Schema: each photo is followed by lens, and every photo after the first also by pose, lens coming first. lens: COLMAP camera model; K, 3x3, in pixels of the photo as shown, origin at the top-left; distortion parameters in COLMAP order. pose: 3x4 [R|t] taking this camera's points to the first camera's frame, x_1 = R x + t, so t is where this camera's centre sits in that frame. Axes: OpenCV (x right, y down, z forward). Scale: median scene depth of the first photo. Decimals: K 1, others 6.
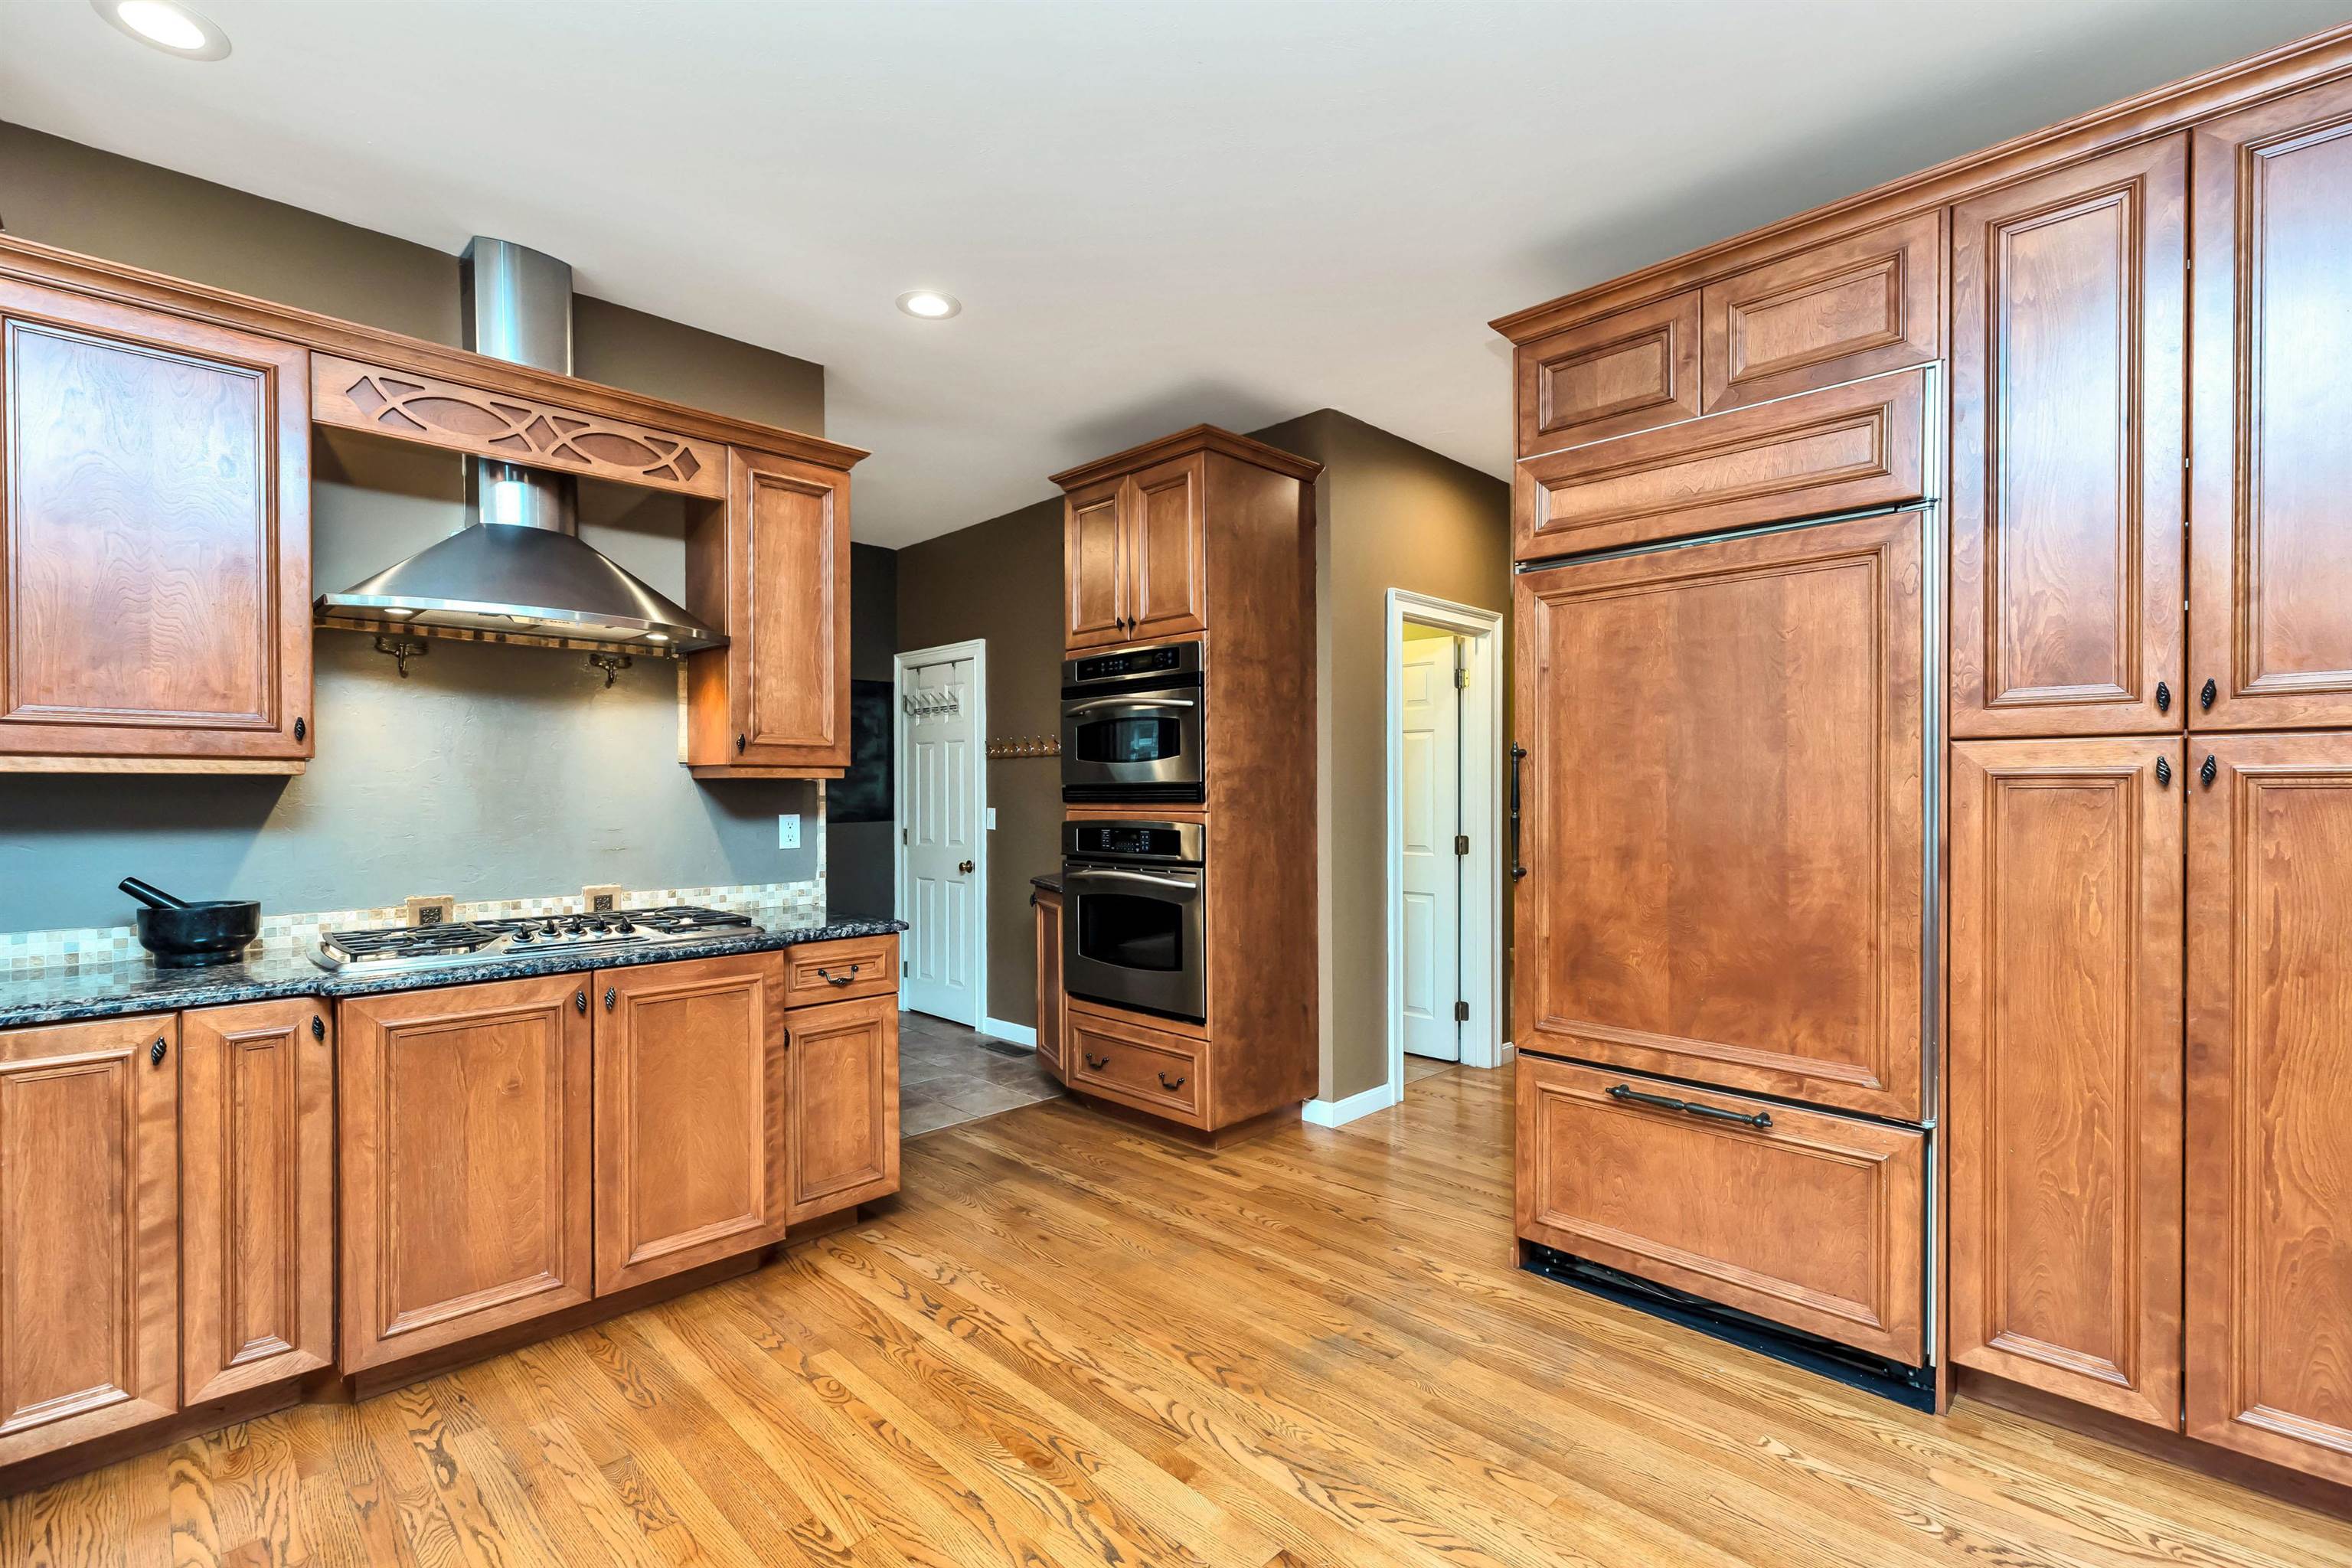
lens RADIAL K [[1050.0, 0, 1179.9], [0, 1050.0, 795.6], [0, 0, 1]] dist [0.002982, -0.000016]
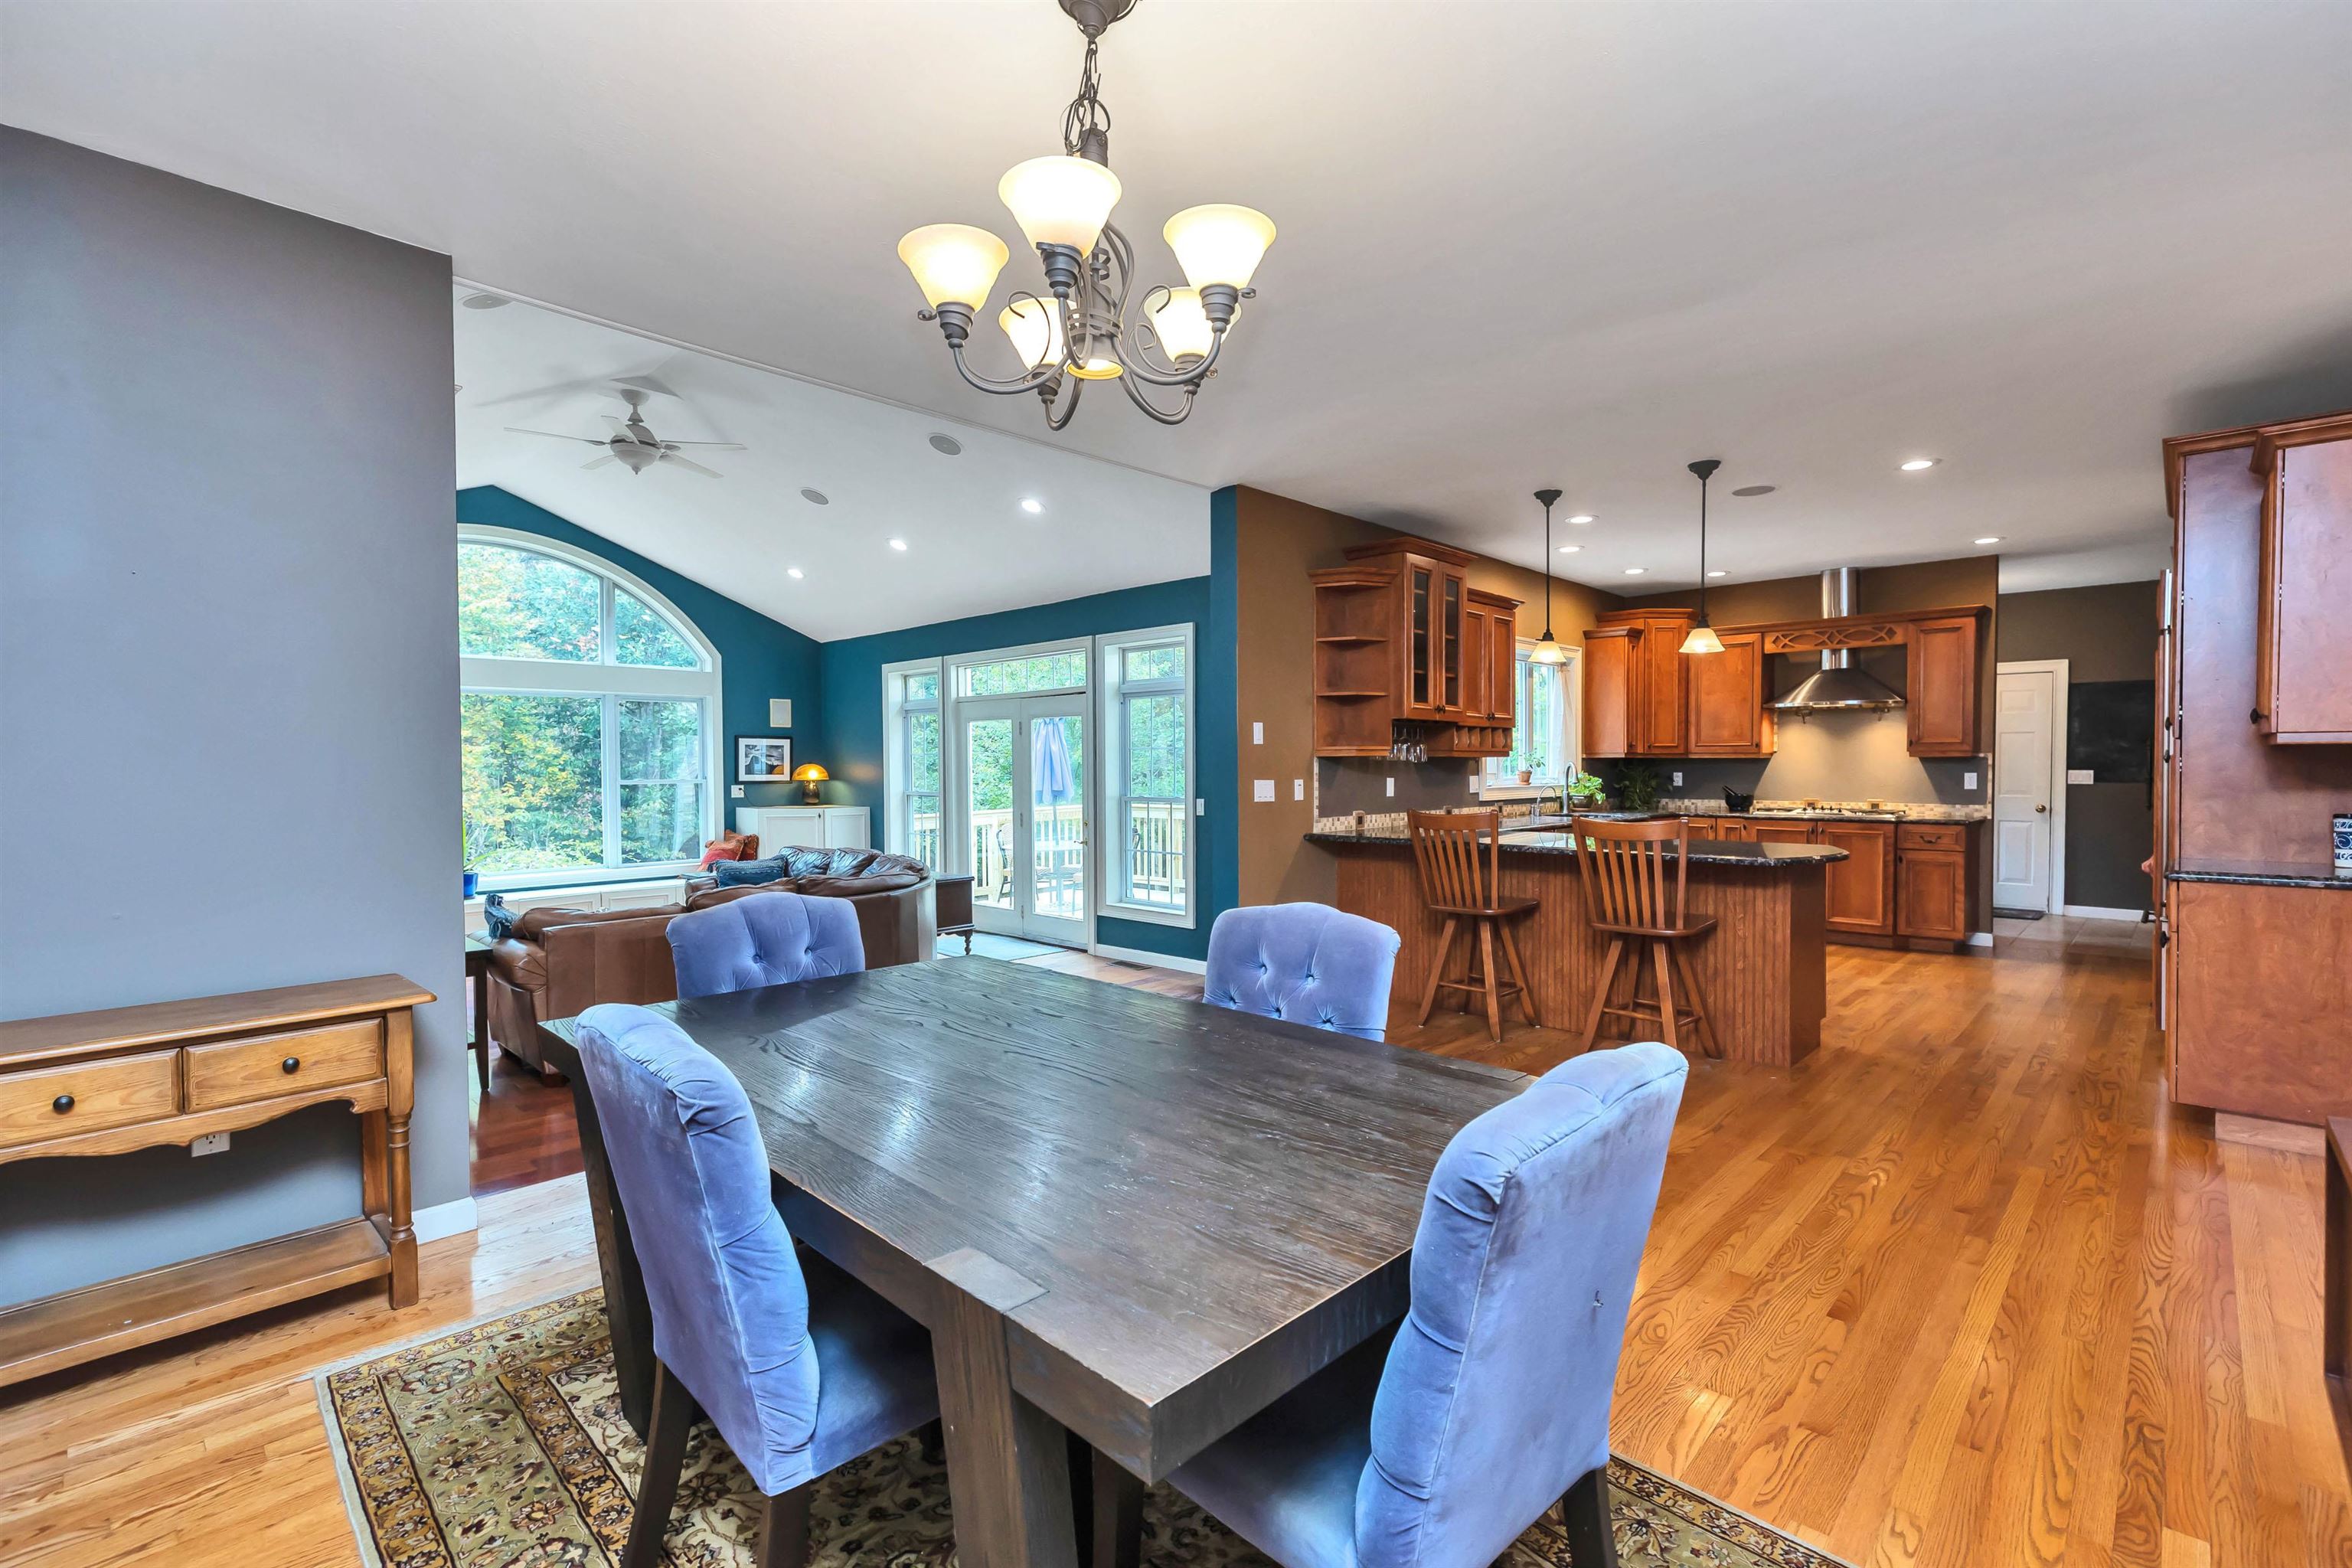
lens RADIAL K [[1030.2, 0, 1166.5], [0, 1030.2, 785.6], [0, 0, 1]] dist [0.002105, 0.000107]
pose [[0.000827, 0.025829, -0.999666, 2.286698], [-0.000452, 0.999666, 0.025828, -0.013653], [1.000000, 0.000431, 0.000839, -0.842244]]
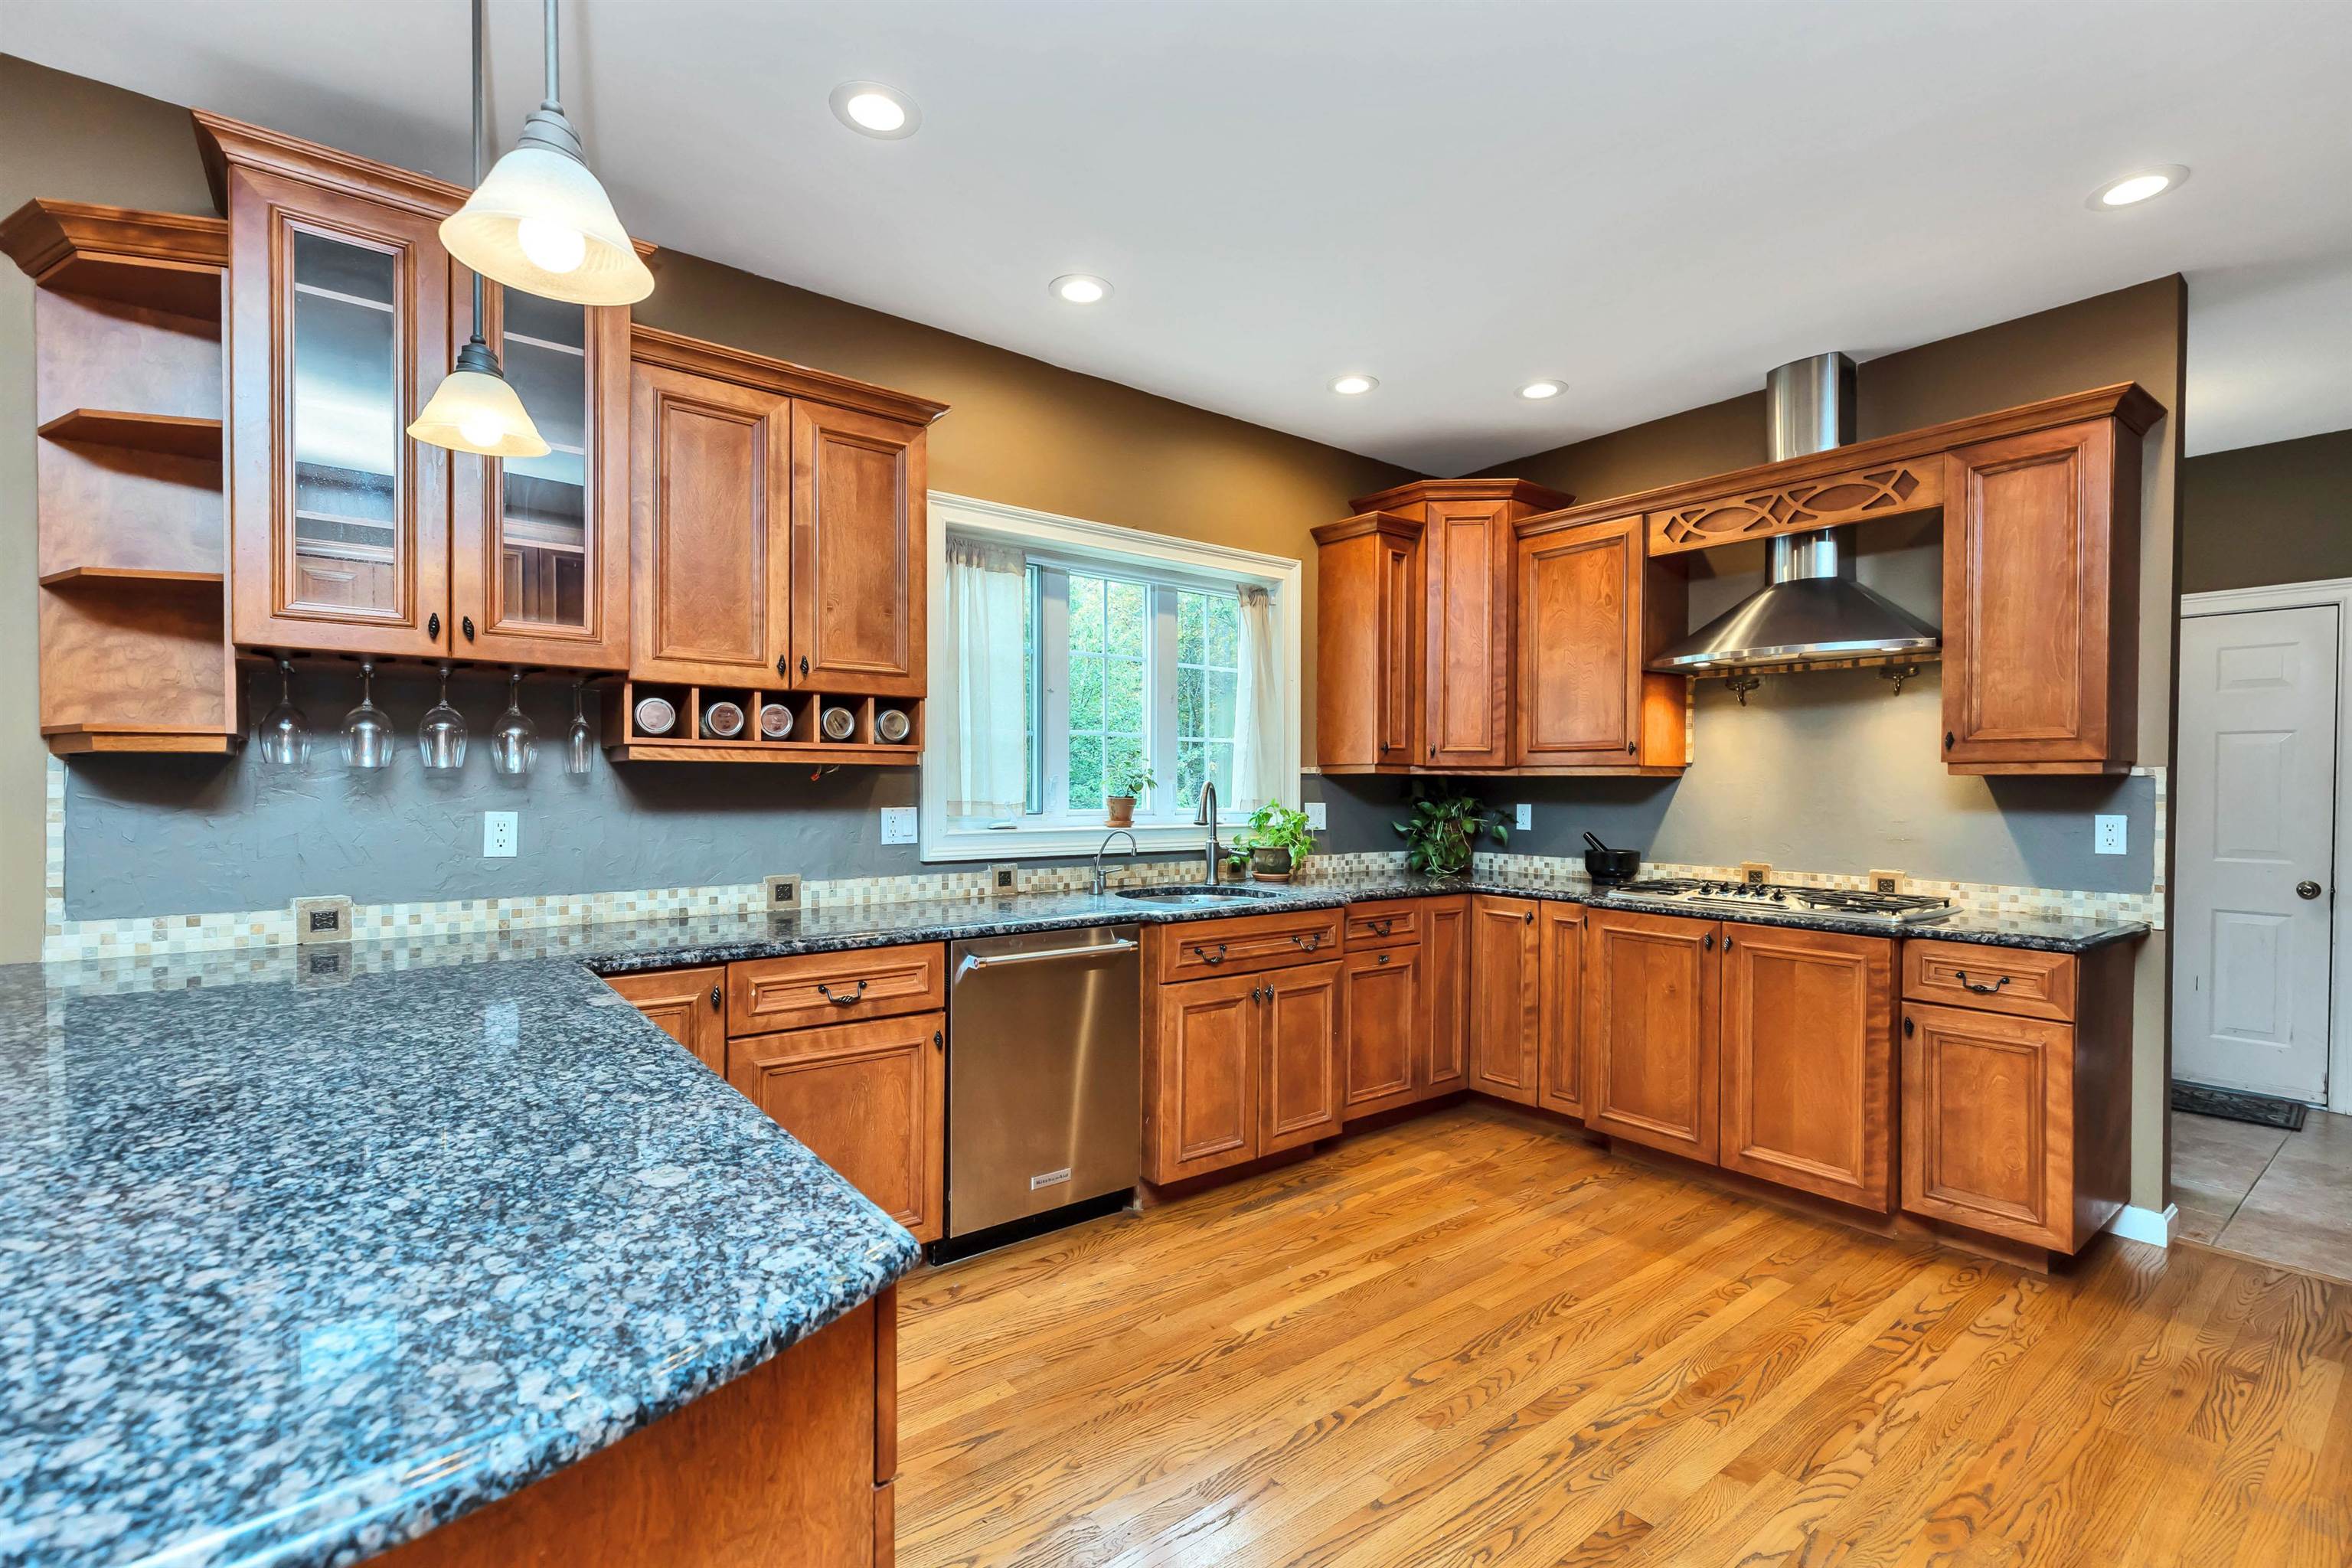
lens RADIAL K [[1050.0, 0, 1179.9], [0, 1050.0, 795.6], [0, 0, 1]] dist [0.002982, -0.000016]
pose [[-0.122425, 0.012560, -0.992398, 0.793156], [-0.009572, 0.999858, 0.013836, -0.004380], [0.992432, 0.011194, -0.122287, 0.447163]]
